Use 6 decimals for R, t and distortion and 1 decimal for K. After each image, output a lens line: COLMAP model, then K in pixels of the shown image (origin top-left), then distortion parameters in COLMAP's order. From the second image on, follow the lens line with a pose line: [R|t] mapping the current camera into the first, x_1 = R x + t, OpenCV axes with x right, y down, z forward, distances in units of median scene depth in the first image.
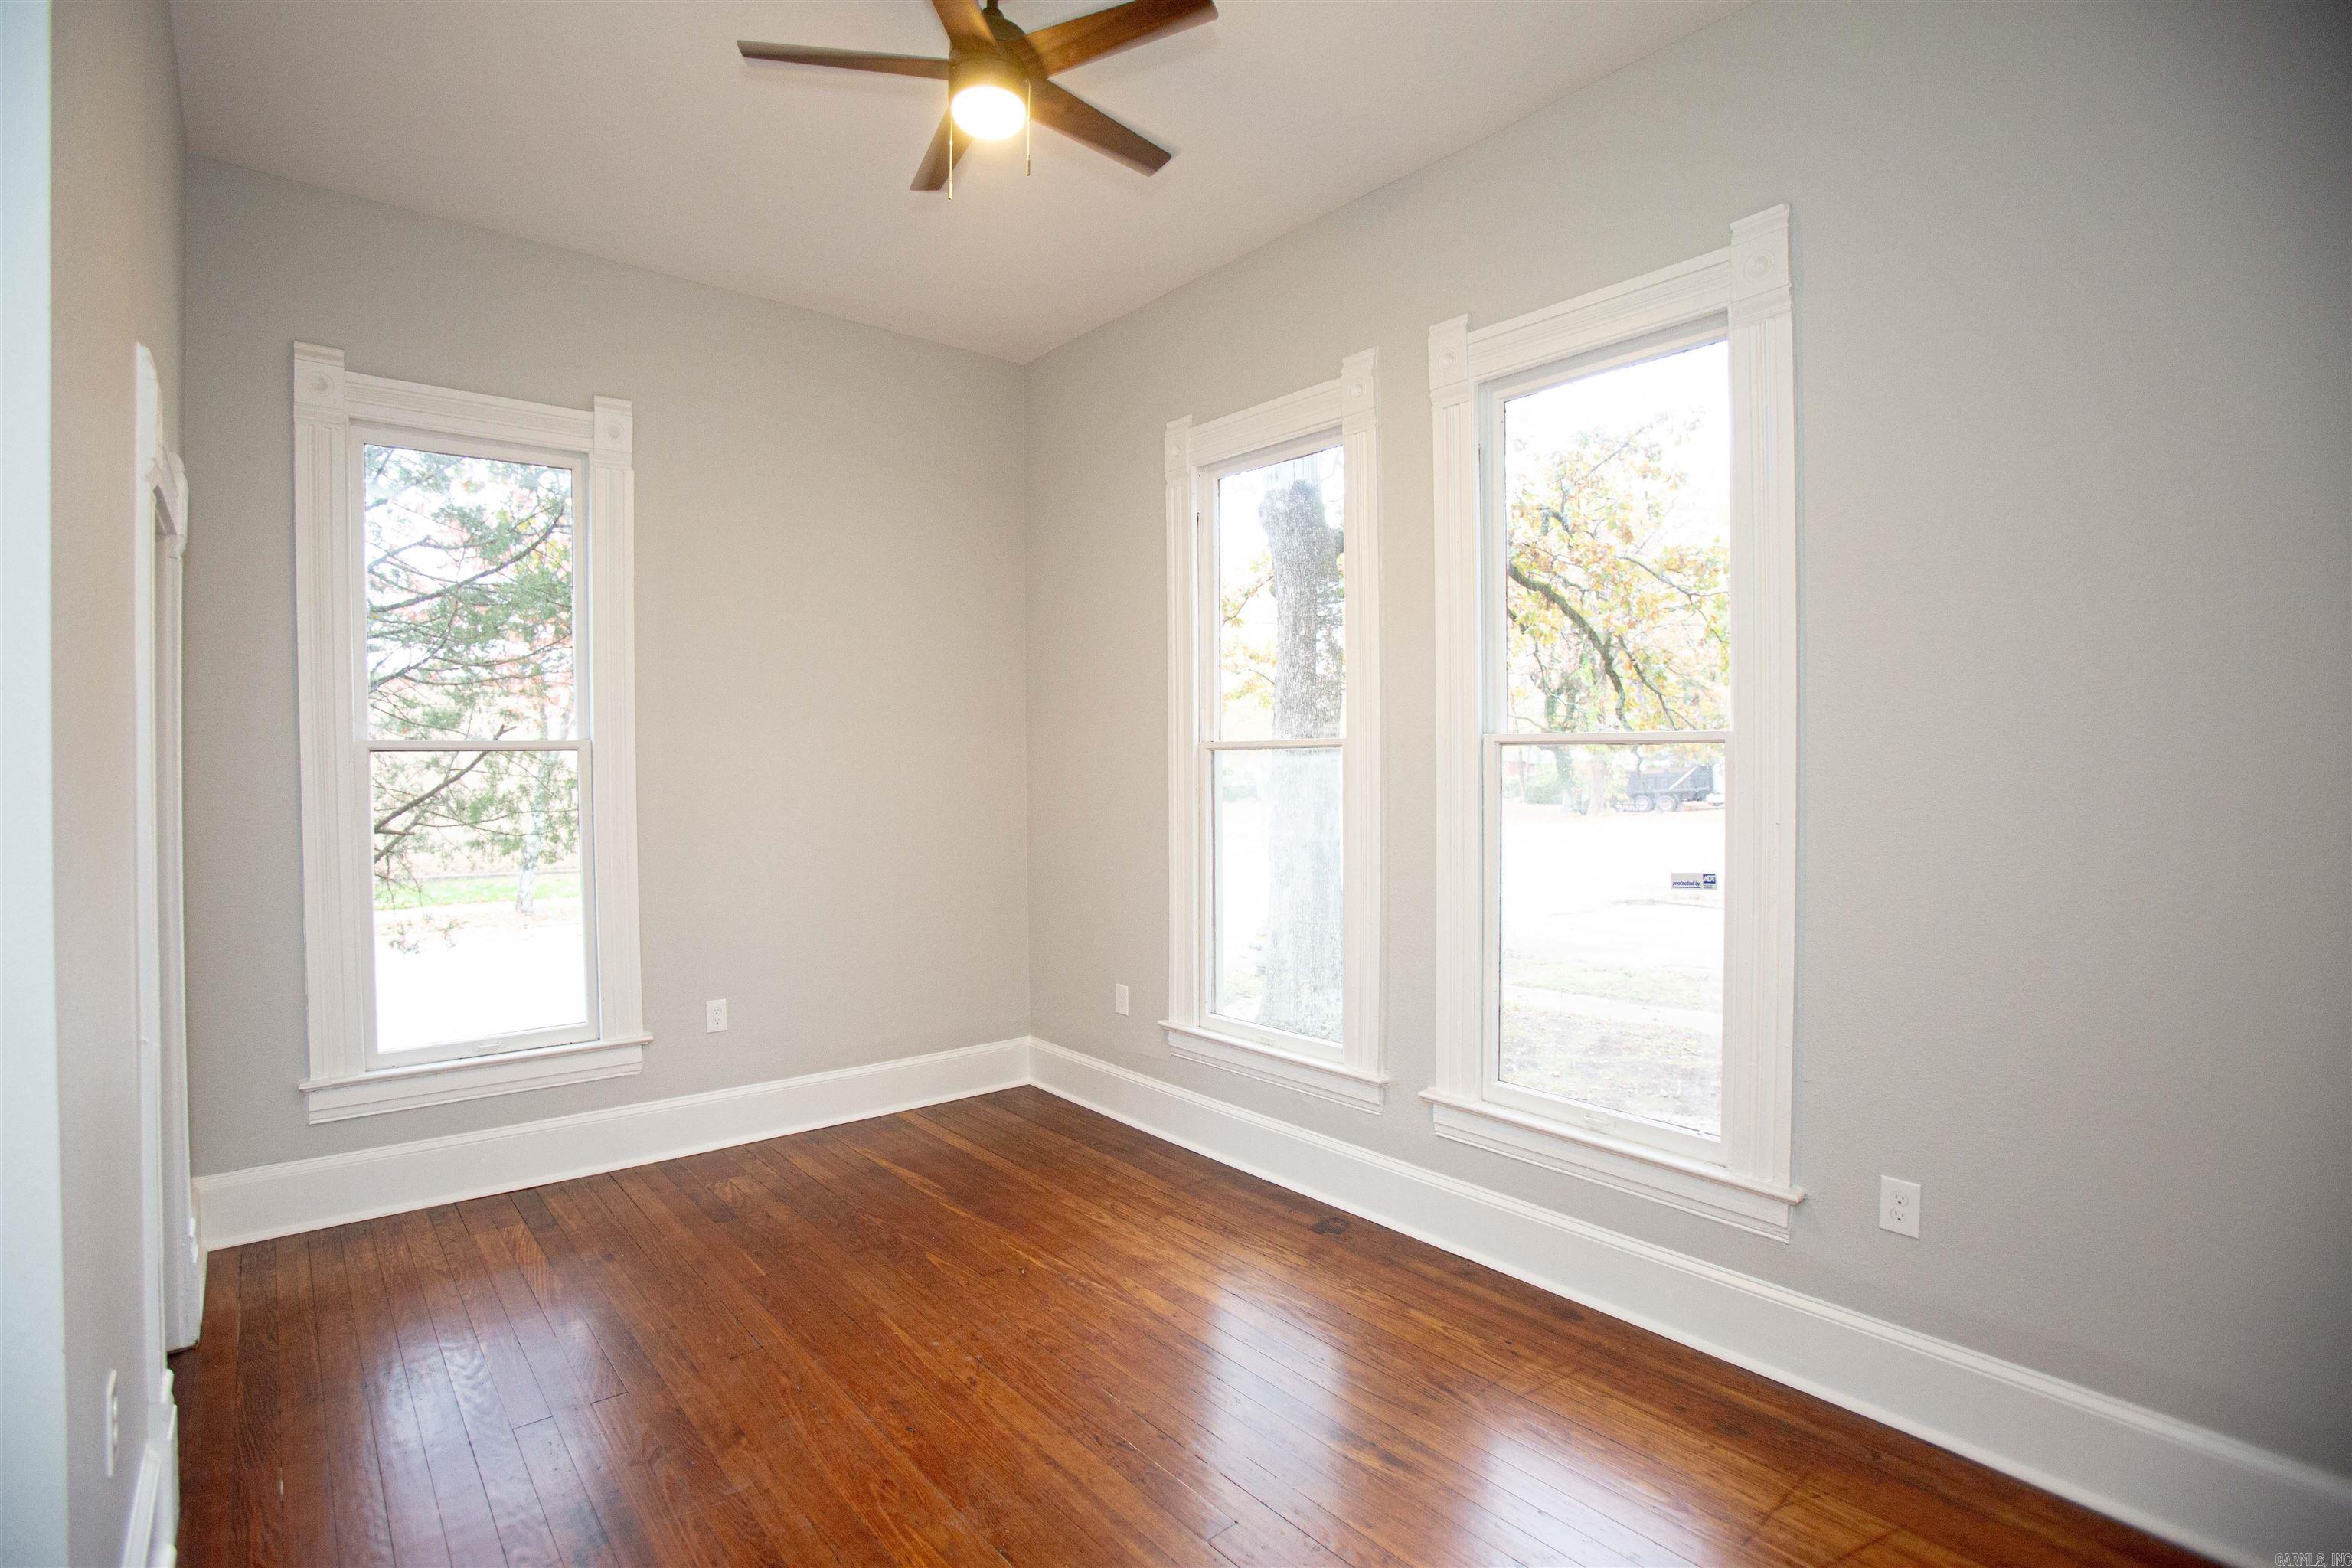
lens RADIAL K [[1100.2, 0, 1159.3], [0, 1100.2, 773.2], [0, 0, 1]] dist [-0.044158, 0.012802]
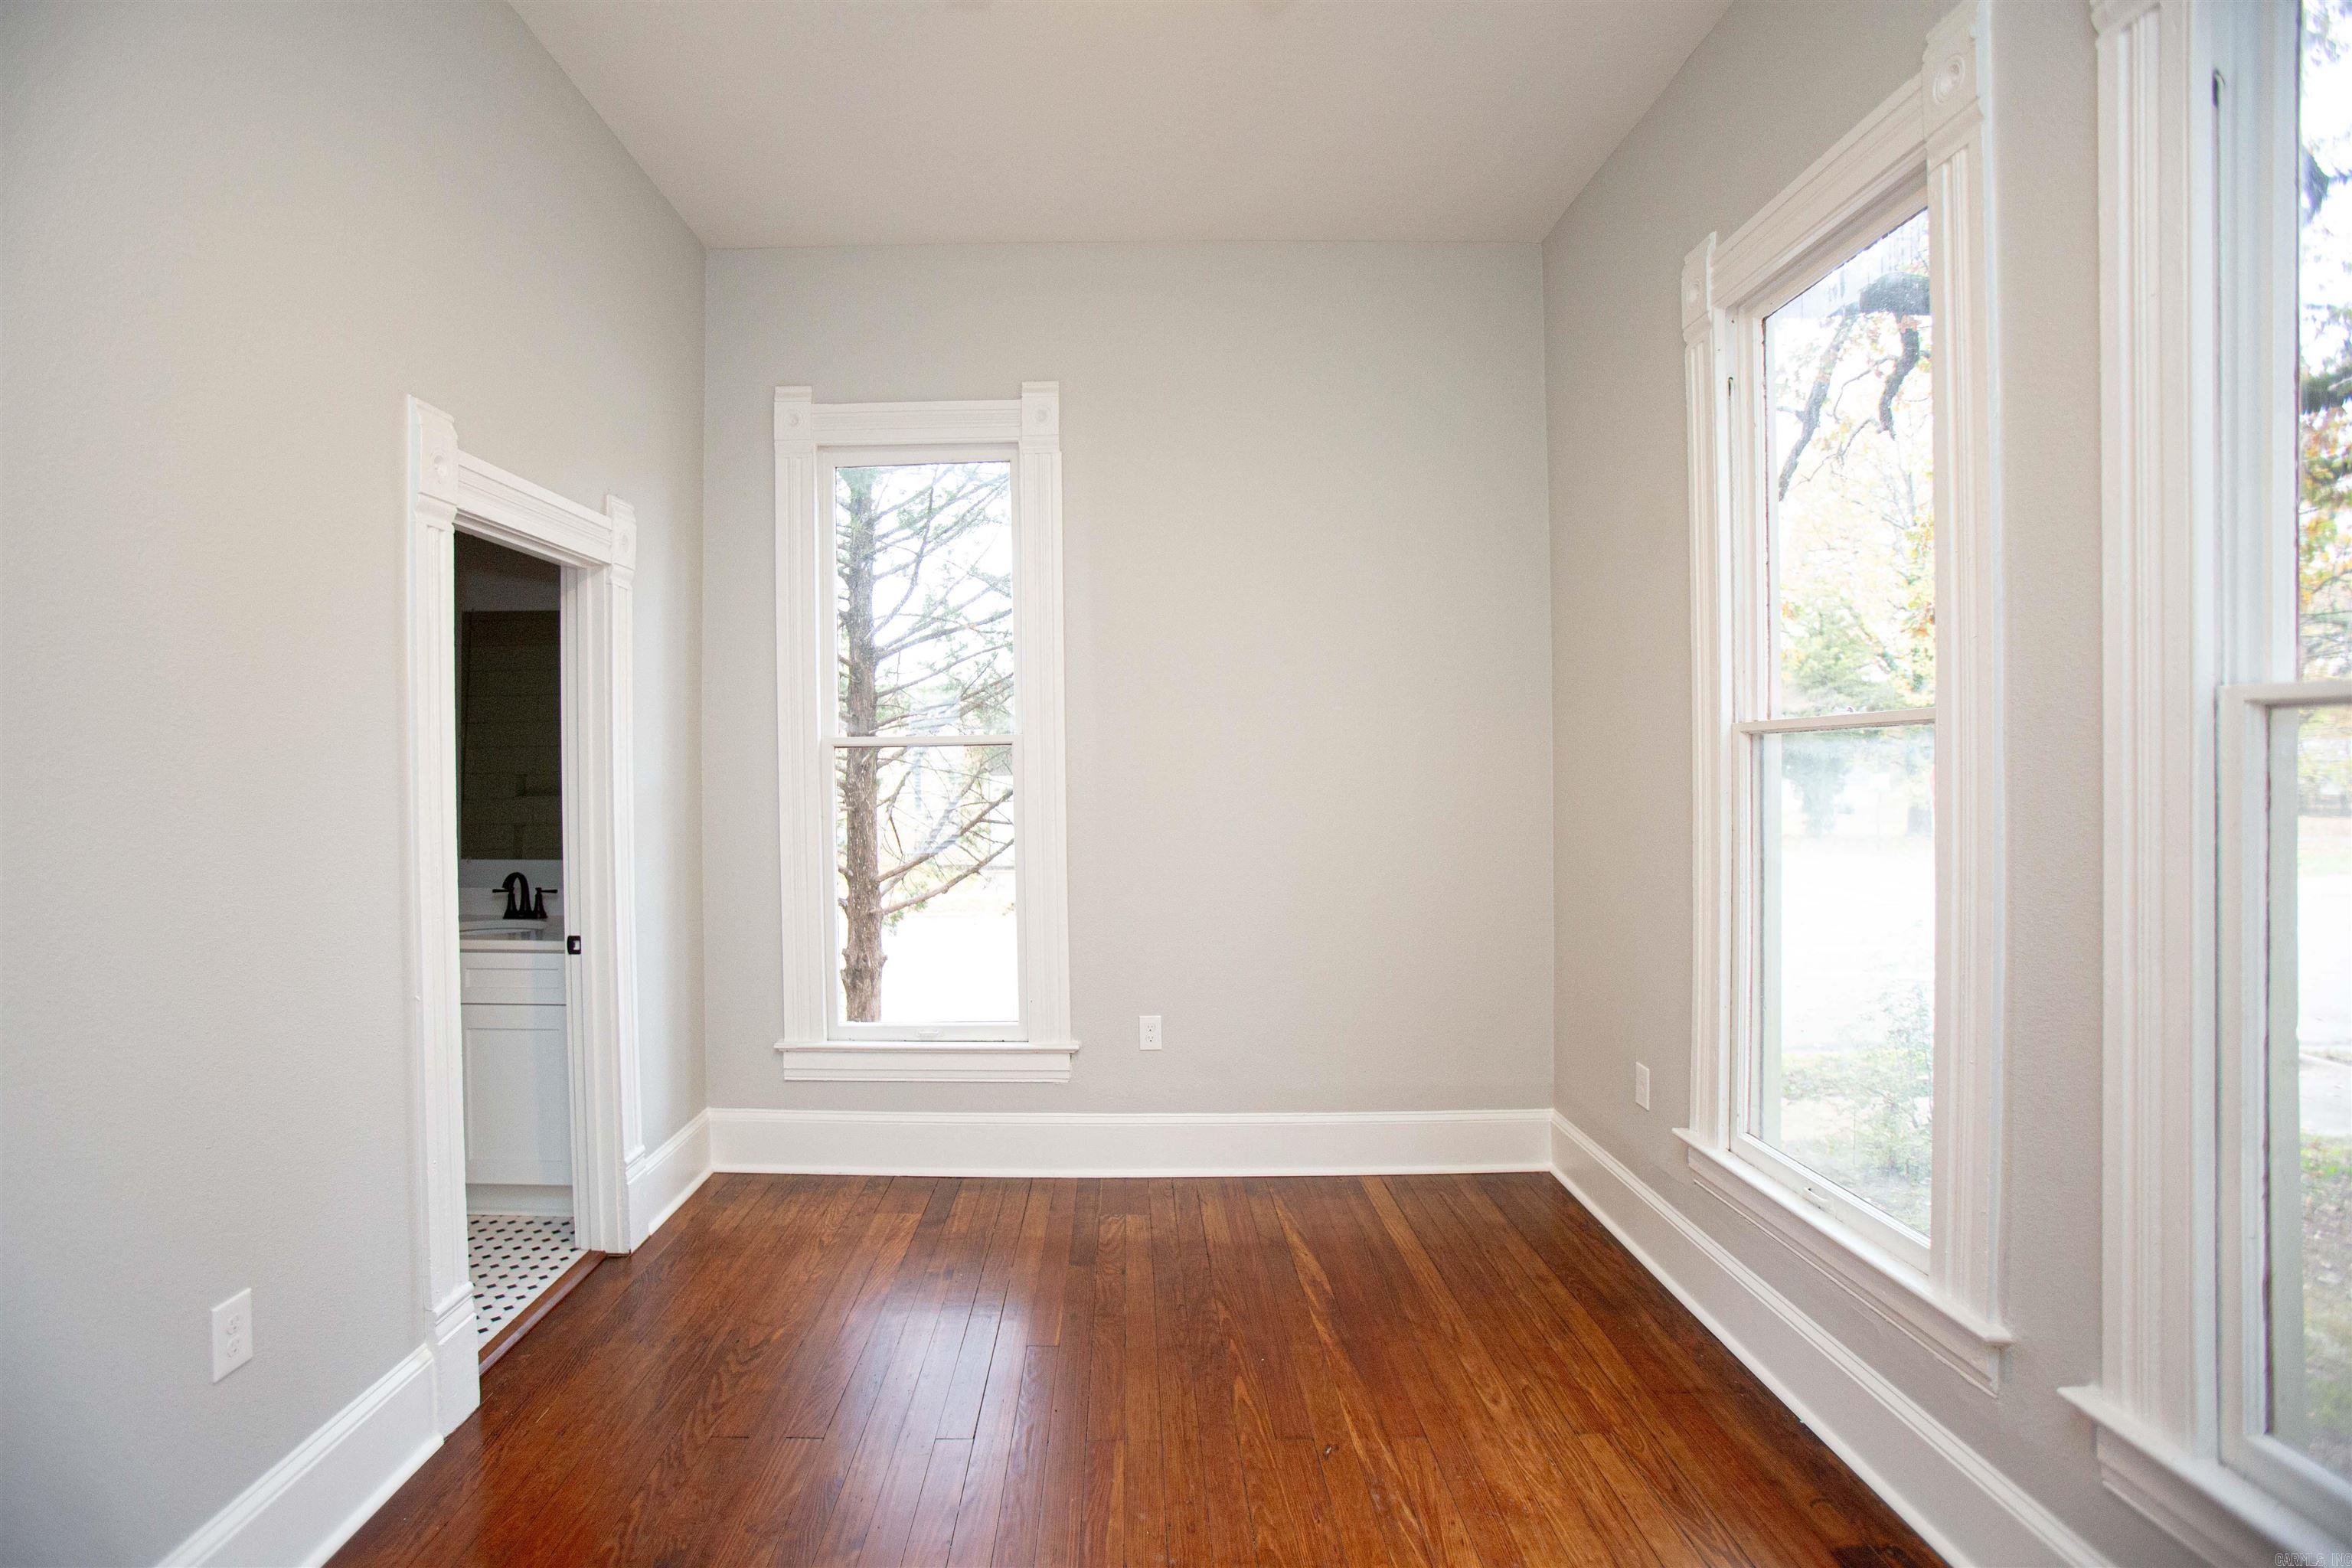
lens RADIAL K [[1100.2, 0, 1178.1], [0, 1100.2, 783.2], [0, 0, 1]] dist [-0.044158, 0.012802]
pose [[0.779430, 0.009145, -0.626422, 0.207721], [-0.003271, 0.999939, 0.010528, 0.002039], [0.626481, -0.006157, 0.779413, 0.313999]]
